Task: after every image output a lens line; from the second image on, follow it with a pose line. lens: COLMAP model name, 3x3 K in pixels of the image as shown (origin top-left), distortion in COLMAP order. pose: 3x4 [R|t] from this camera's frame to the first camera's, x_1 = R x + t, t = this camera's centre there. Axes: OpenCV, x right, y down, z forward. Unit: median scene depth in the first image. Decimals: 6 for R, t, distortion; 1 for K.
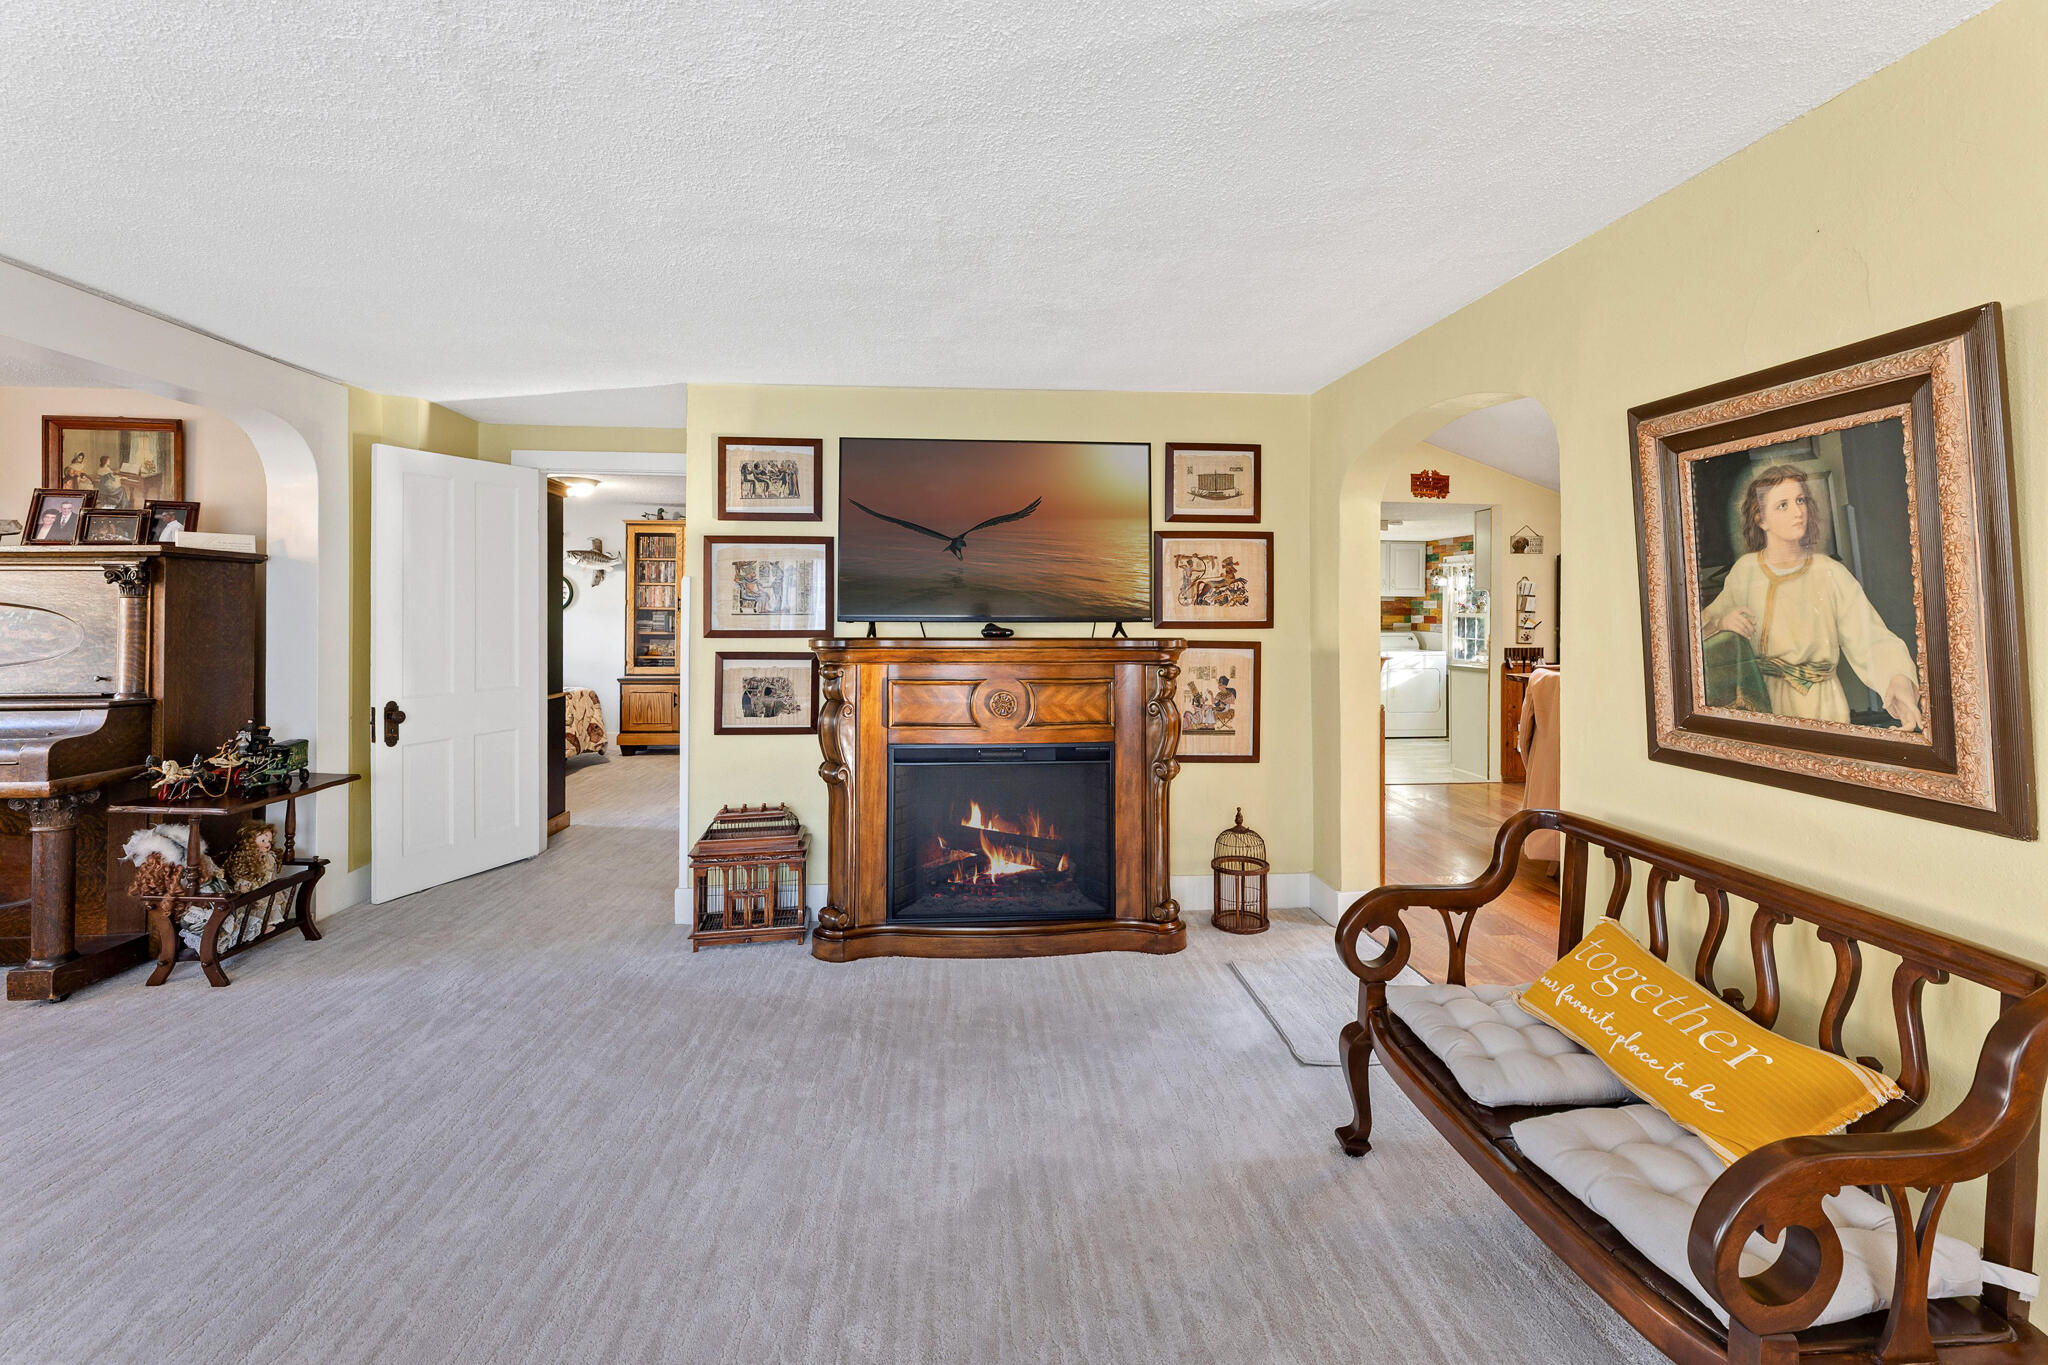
lens RADIAL K [[859.9, 0, 1023.3], [0, 859.9, 606.0], [0, 0, 1]] dist [-0.001884, -0.000643]
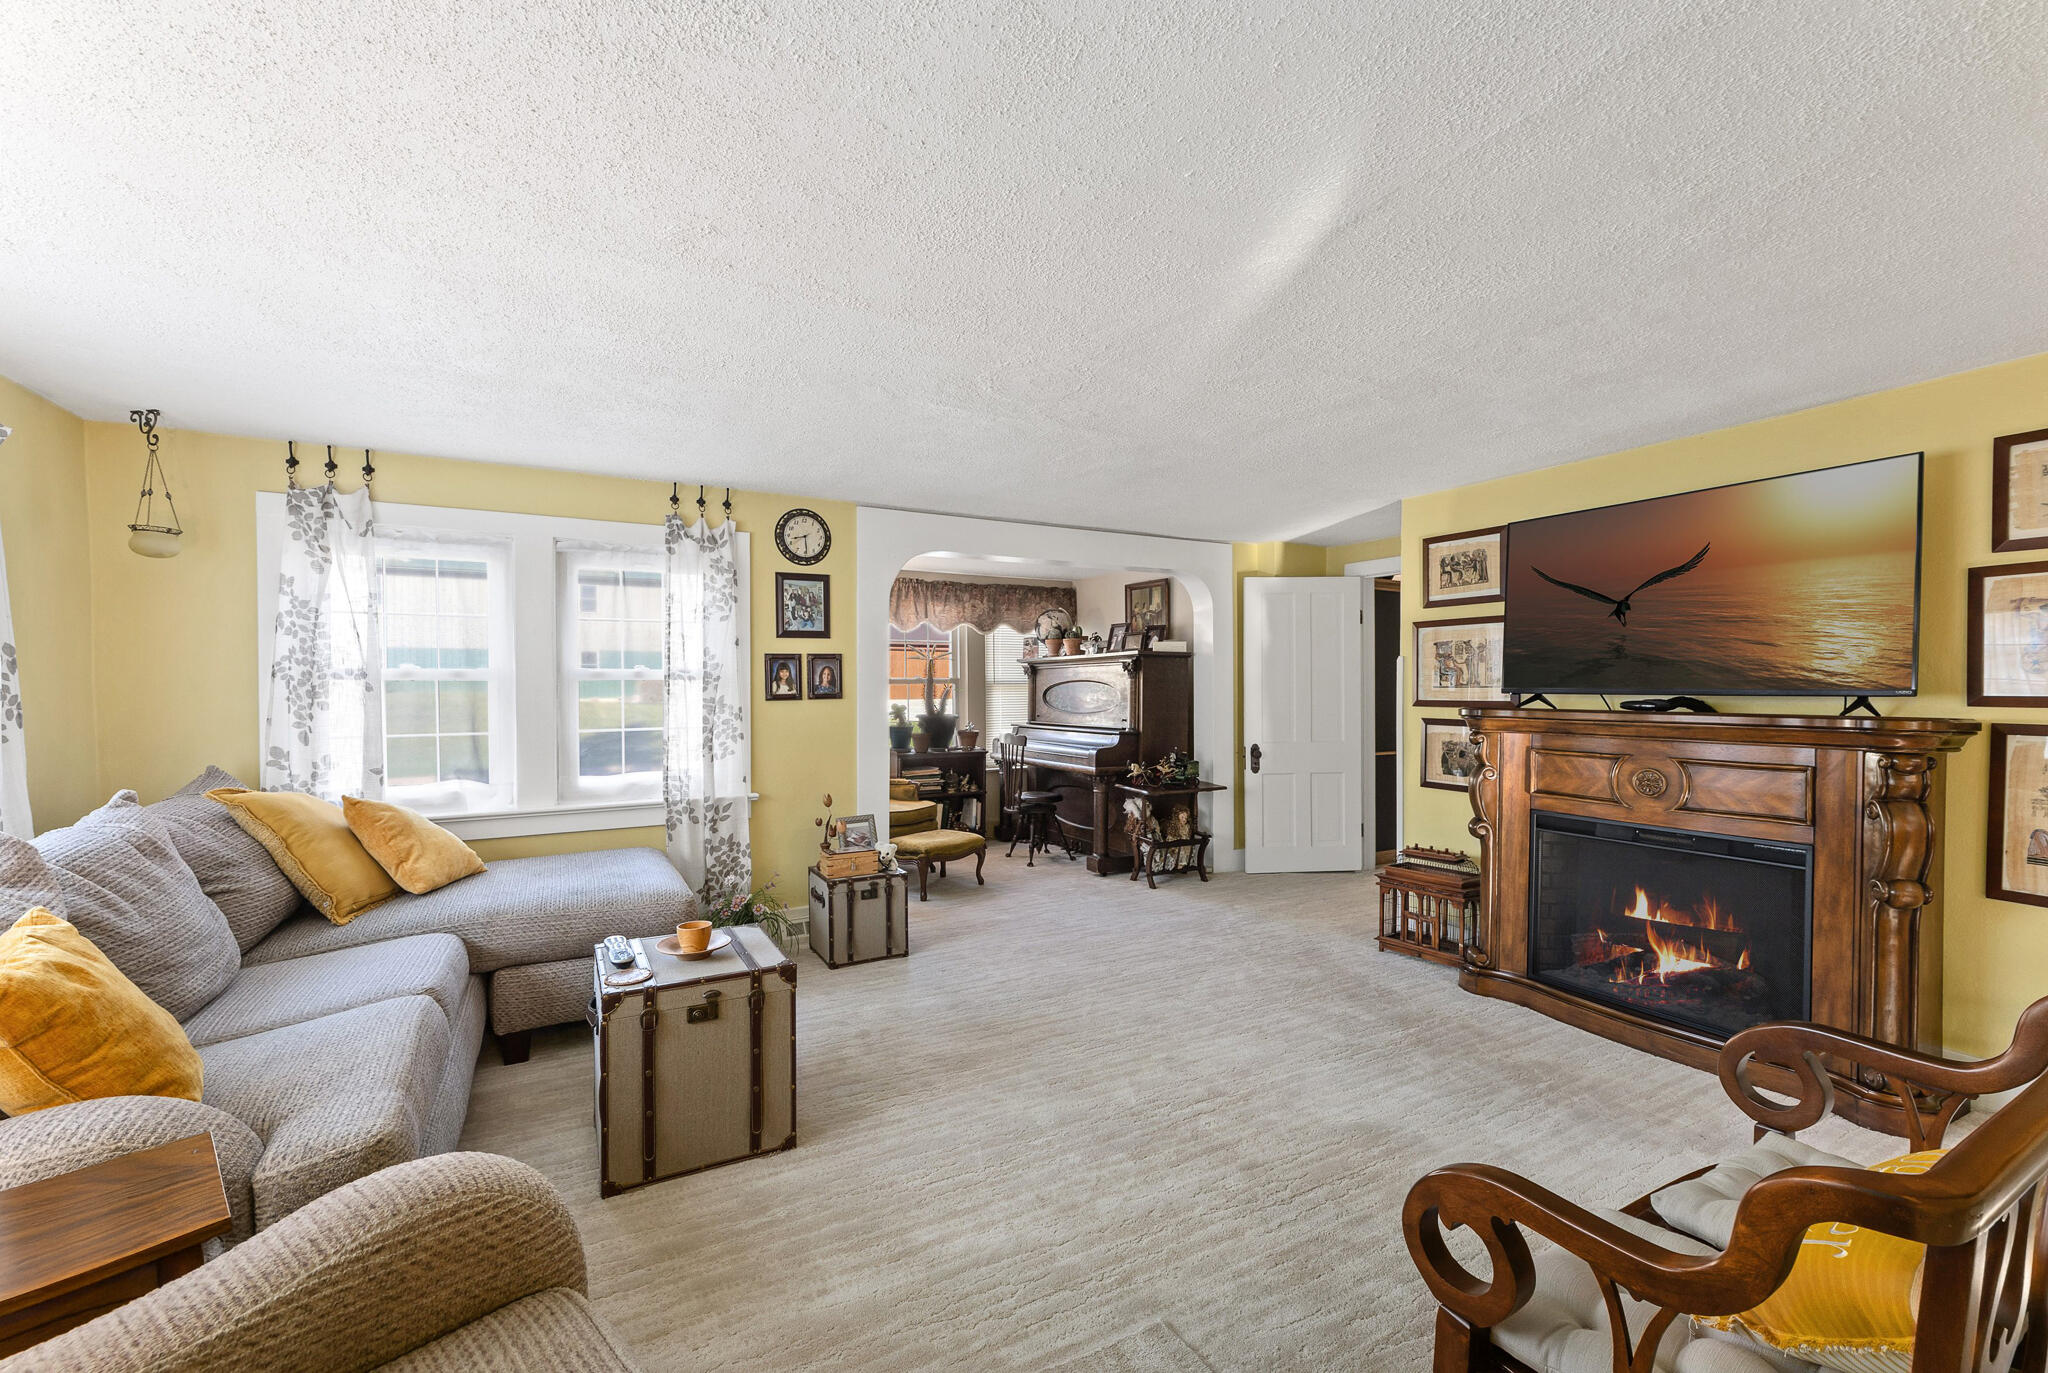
lens RADIAL K [[835.9, 0, 1024.0], [0, 835.9, 686.5], [0, 0, 1]] dist [-0.000745, -0.000130]
pose [[0.410180, -0.002082, -0.912002, 0.521956], [0.005461, 0.999985, 0.000174, 0.006545], [0.911988, -0.005052, 0.410186, 0.012334]]
